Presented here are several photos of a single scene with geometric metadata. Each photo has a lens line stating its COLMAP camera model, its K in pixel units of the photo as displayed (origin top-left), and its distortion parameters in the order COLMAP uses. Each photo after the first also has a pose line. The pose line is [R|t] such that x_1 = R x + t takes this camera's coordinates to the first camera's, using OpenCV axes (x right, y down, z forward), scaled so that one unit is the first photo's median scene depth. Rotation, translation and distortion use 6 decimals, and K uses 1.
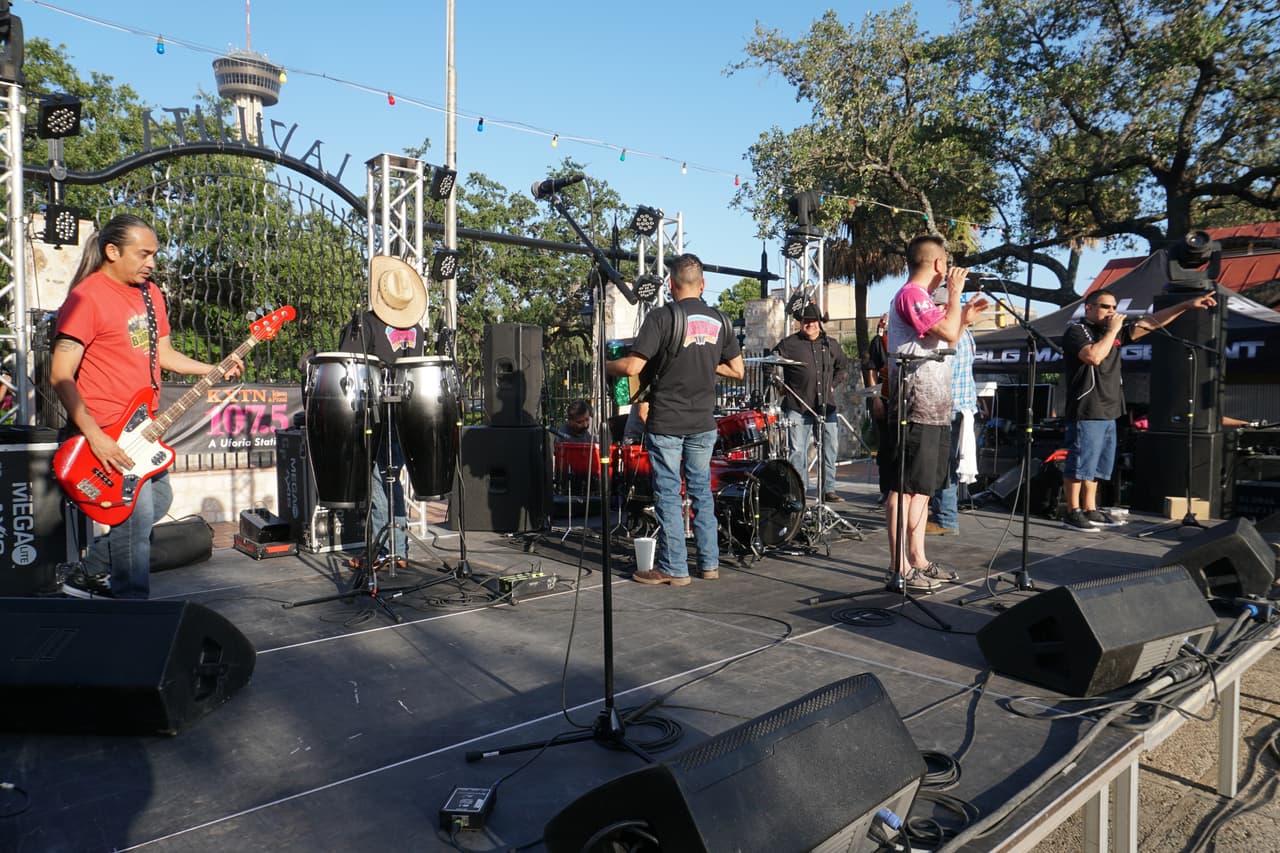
lens RADIAL K [[899.4, 0, 633.8], [0, 899.4, 427.9], [0, 0, 1]] dist [0.000790, 0.007416]
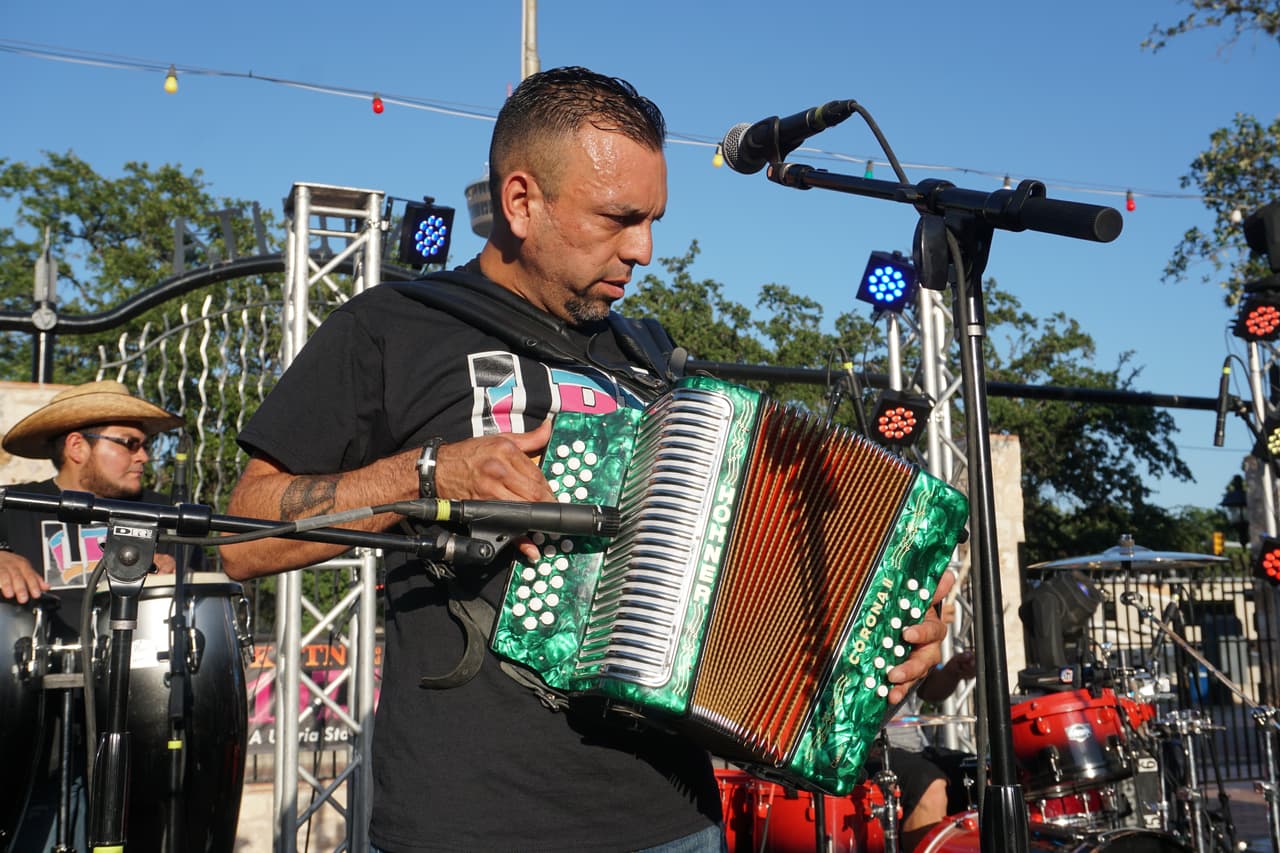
lens RADIAL K [[1338.1, 0, 645.3], [0, 1338.1, 443.6], [0, 0, 1]] dist [-0.002074, 0.015541]
pose [[0.940767, -0.065693, -0.332629, 0.076287], [0.005551, 0.983903, -0.178617, -0.010948], [0.339009, 0.166190, 0.925988, 0.191674]]
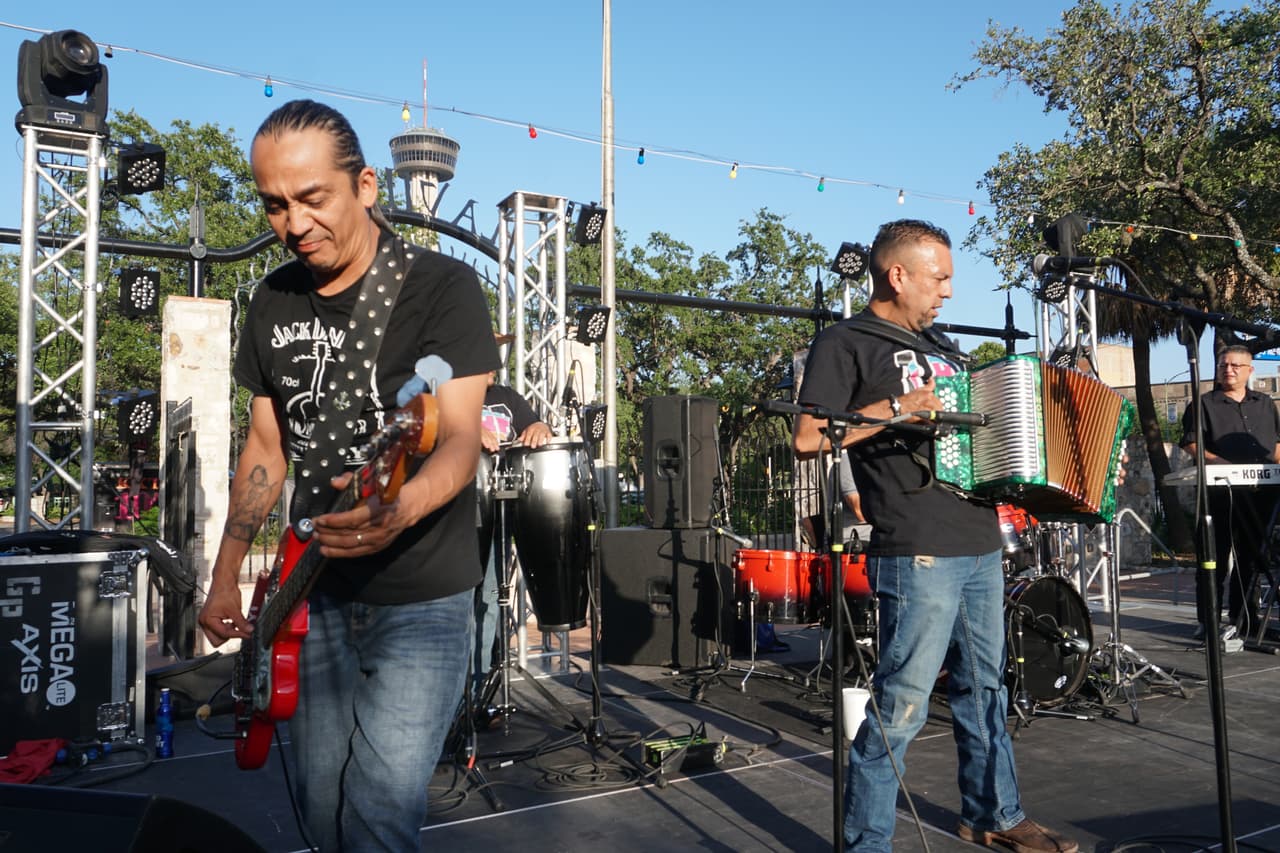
lens RADIAL K [[1026.0, 0, 623.8], [0, 1026.0, 425.5], [0, 0, 1]] dist [-0.046848, 0.084189]
pose [[0.975978, -0.023325, -0.216619, 0.005919], [0.002518, 0.995394, -0.095840, -0.002876], [0.217856, 0.092992, 0.971541, 0.070311]]
